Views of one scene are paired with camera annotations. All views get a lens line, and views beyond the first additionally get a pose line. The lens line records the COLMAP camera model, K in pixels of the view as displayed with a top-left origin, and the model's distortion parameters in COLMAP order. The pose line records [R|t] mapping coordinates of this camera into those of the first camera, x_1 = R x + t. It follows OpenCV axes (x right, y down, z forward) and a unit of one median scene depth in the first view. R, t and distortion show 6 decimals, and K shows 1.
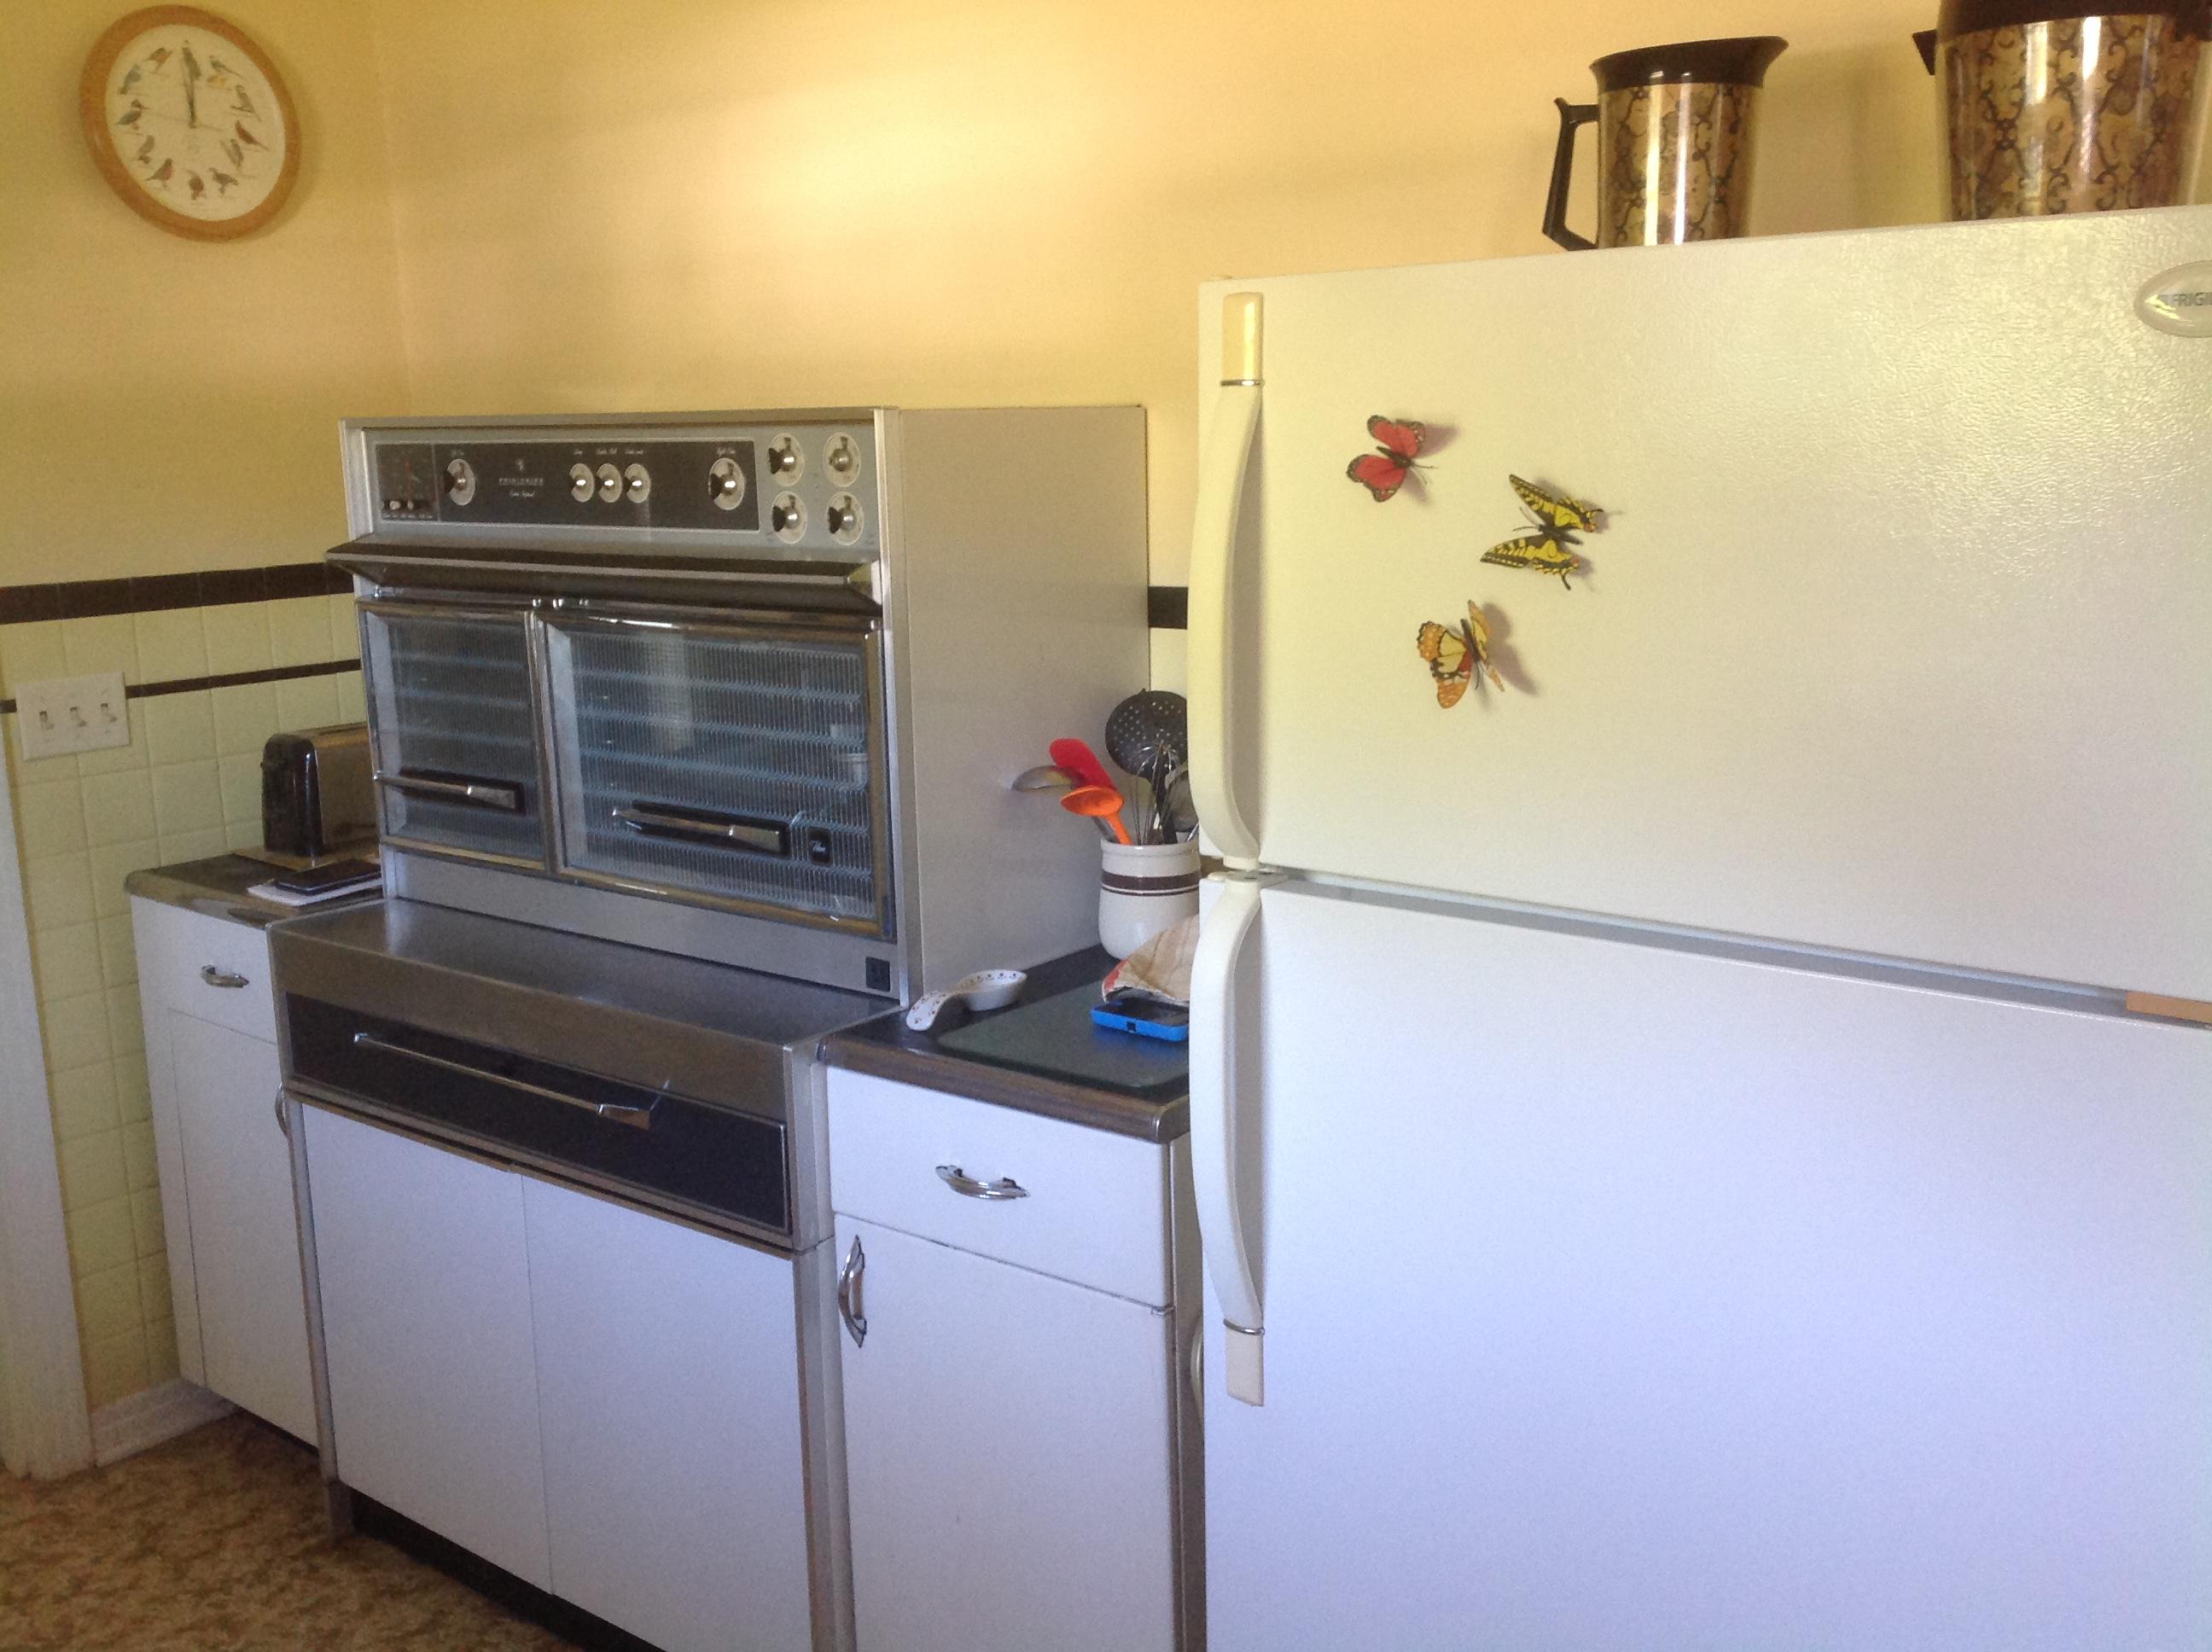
lens RADIAL K [[2110.6, 0, 1102.0], [0, 2110.6, 830.2], [0, 0, 1]] dist [0.136309, -0.285225]
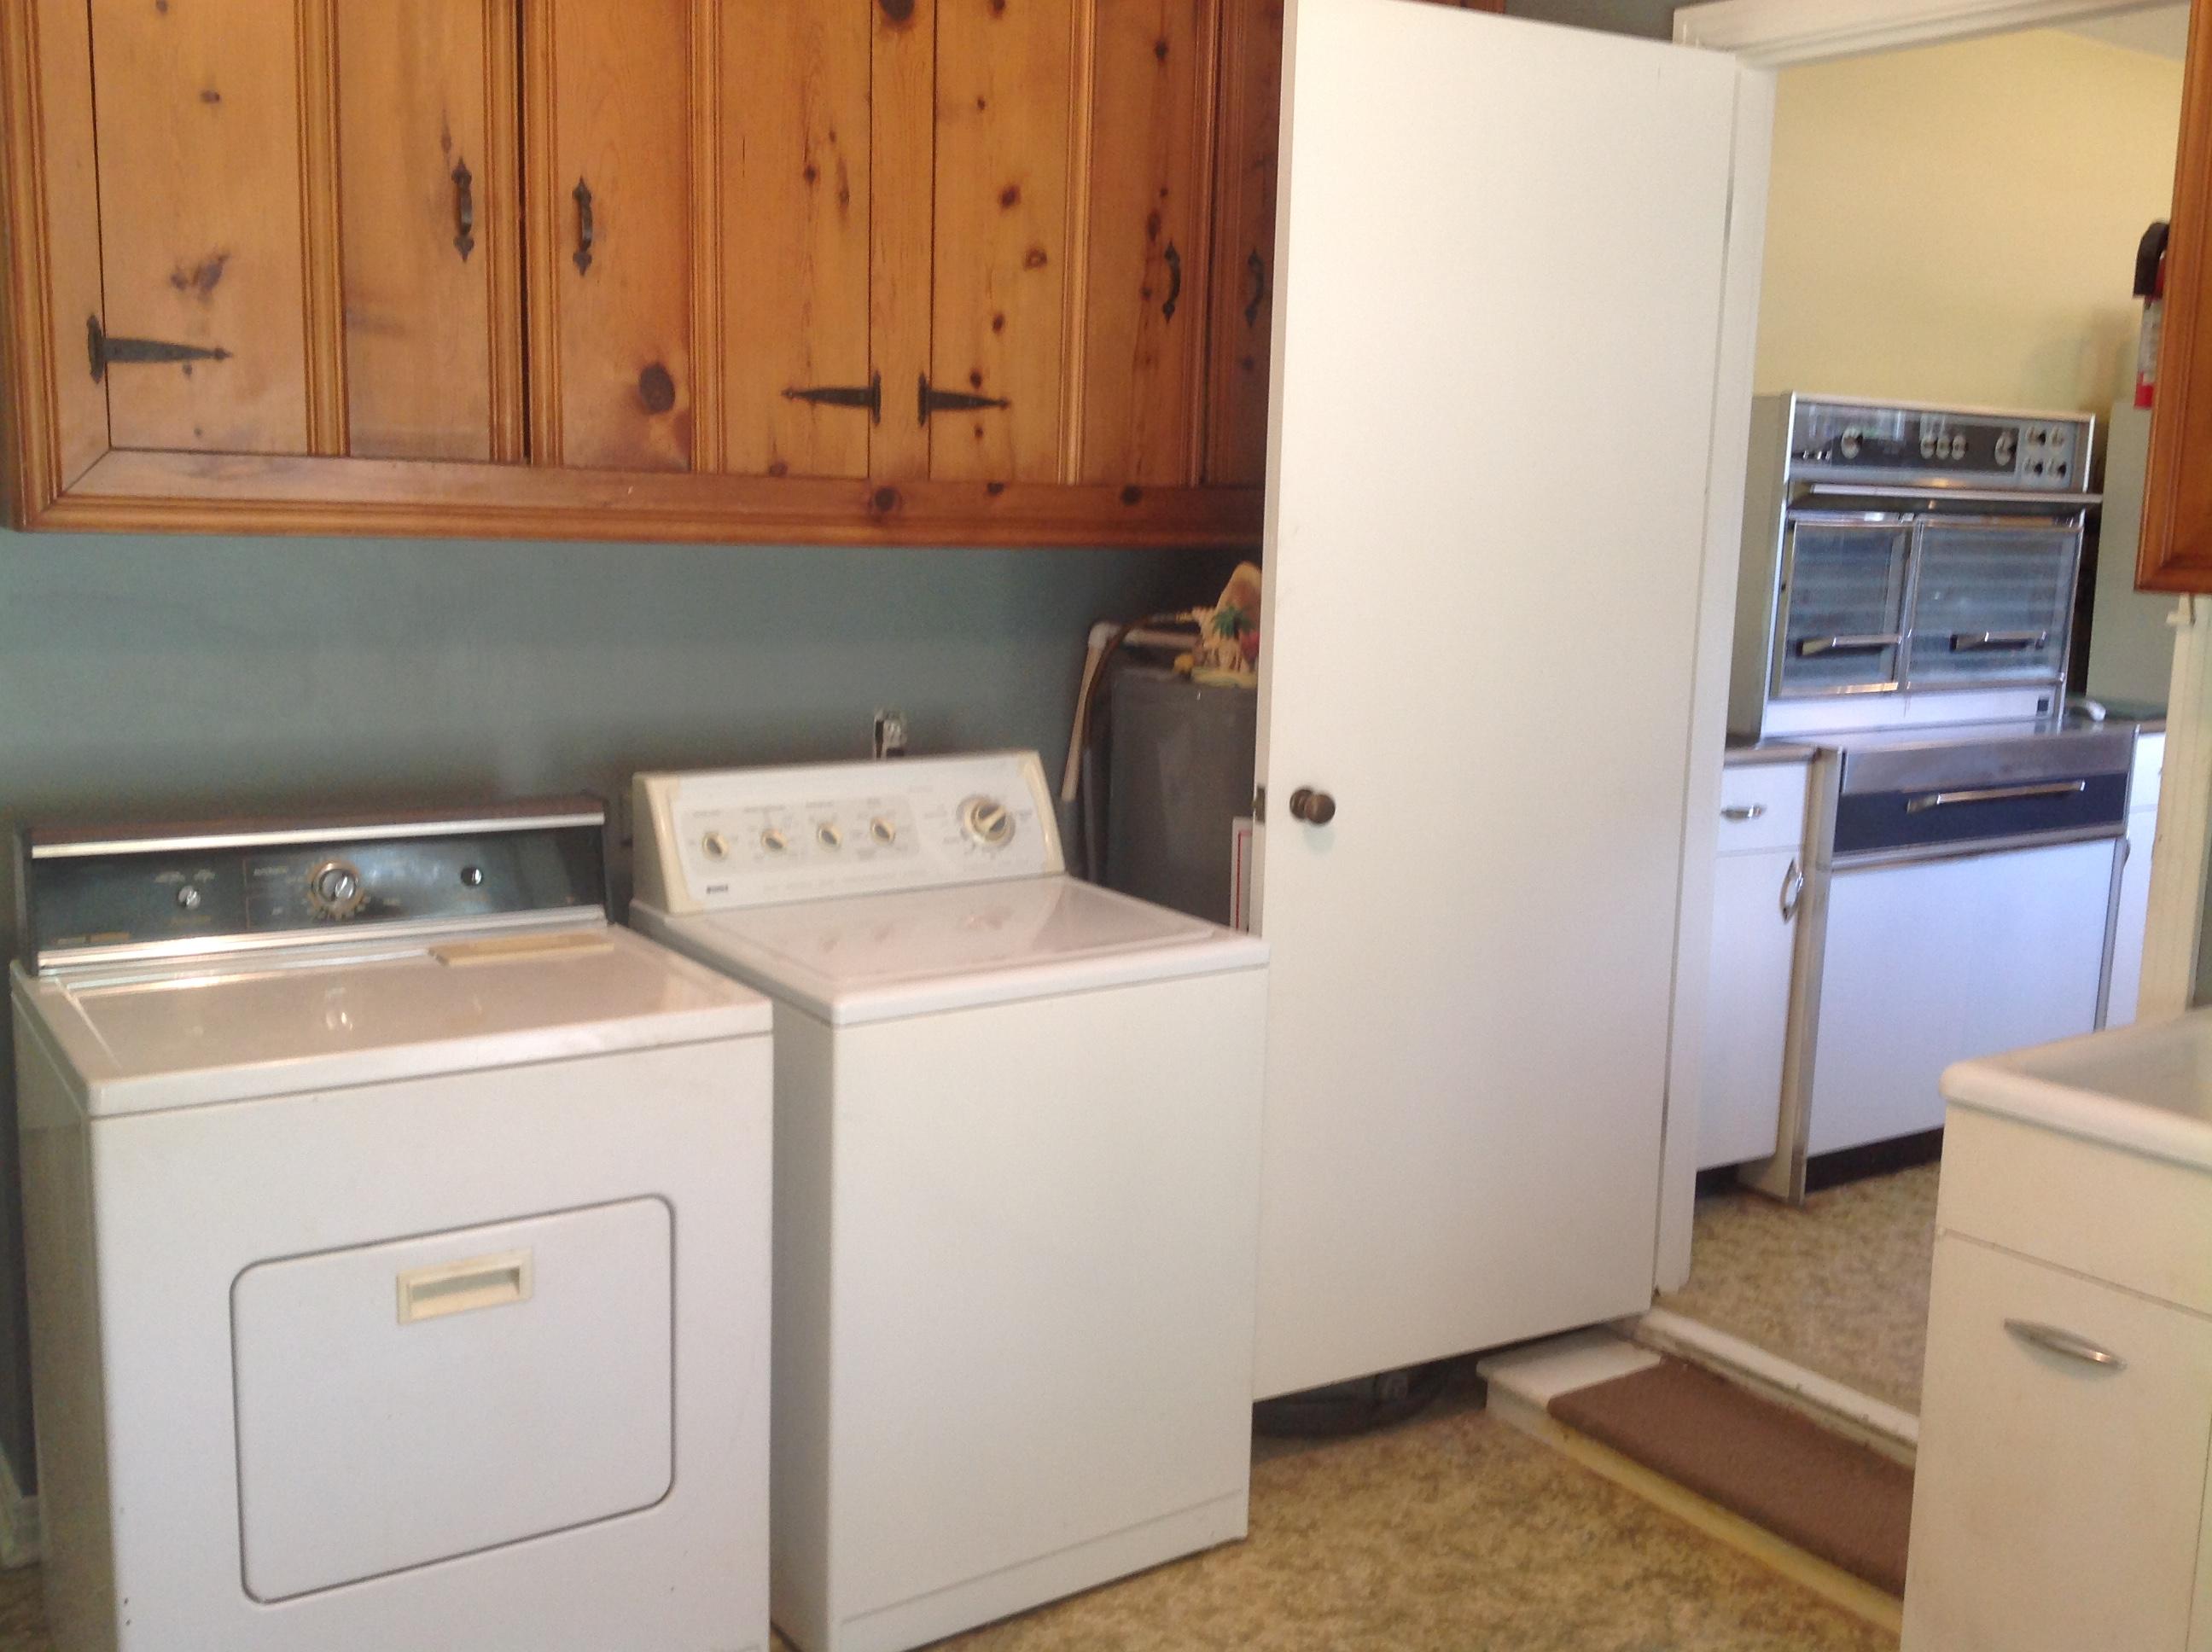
lens RADIAL K [[2110.6, 0, 1102.0], [0, 2110.6, 830.2], [0, 0, 1]] dist [0.136309, -0.285225]
pose [[0.284798, -0.120700, 0.950958, -1.991515], [0.149531, 0.985491, 0.080301, -0.093924], [-0.946853, 0.119328, 0.298714, 1.112563]]
